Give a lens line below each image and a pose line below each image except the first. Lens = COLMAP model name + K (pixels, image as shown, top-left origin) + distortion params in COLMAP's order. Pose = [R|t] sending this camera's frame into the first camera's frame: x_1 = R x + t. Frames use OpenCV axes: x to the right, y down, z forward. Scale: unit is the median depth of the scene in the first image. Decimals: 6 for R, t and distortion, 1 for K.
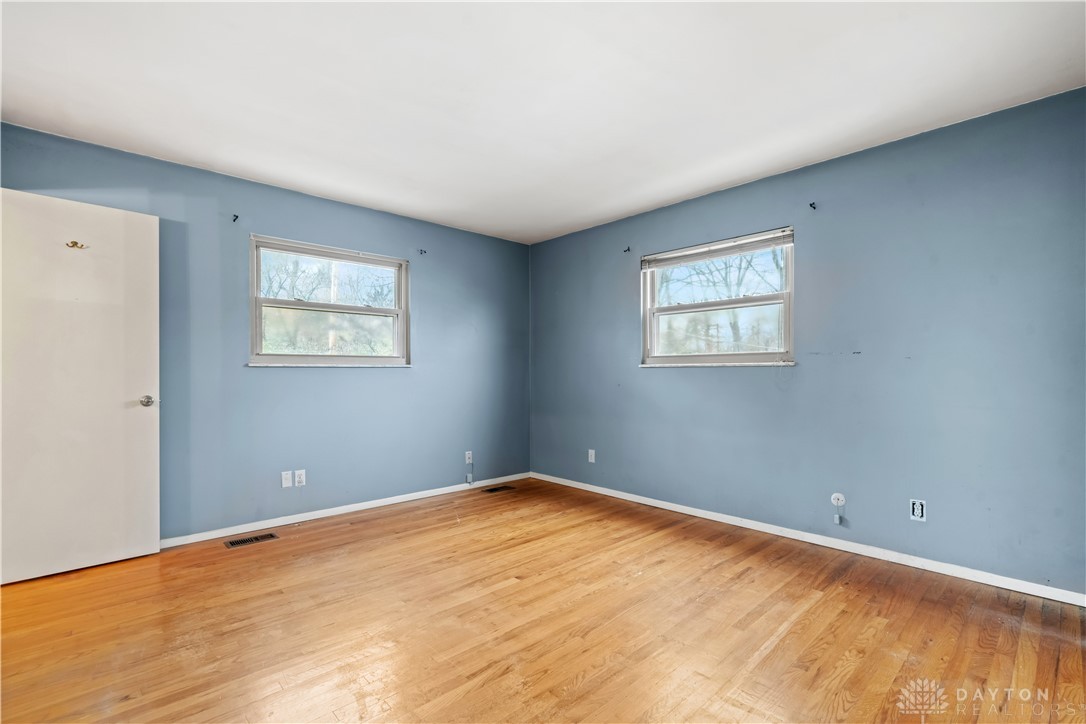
lens RADIAL K [[488.9, 0, 543.0], [0, 488.9, 362.0], [0, 0, 1]] dist [0.000554, 0.000171]
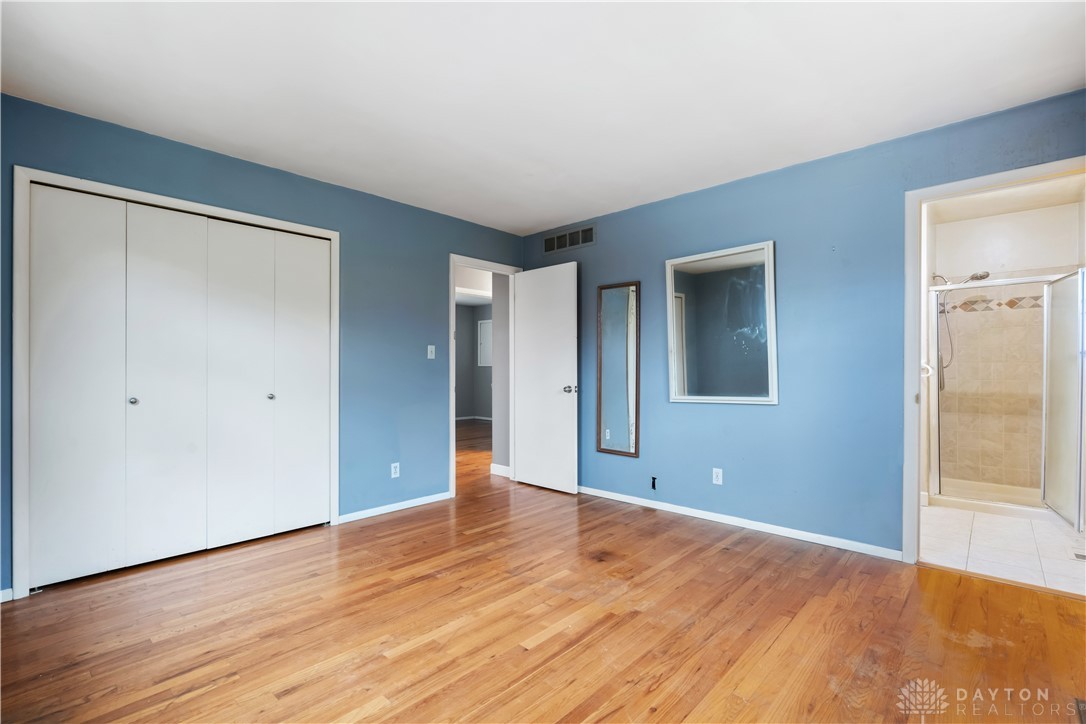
lens RADIAL K [[488.9, 0, 543.0], [0, 488.9, 362.0], [0, 0, 1]] dist [0.000554, 0.000171]
pose [[-0.997337, 0.003844, -0.072824, -0.031147], [0.005745, 0.999648, -0.025915, 0.029450], [0.072699, -0.026265, -0.997008, 1.917187]]
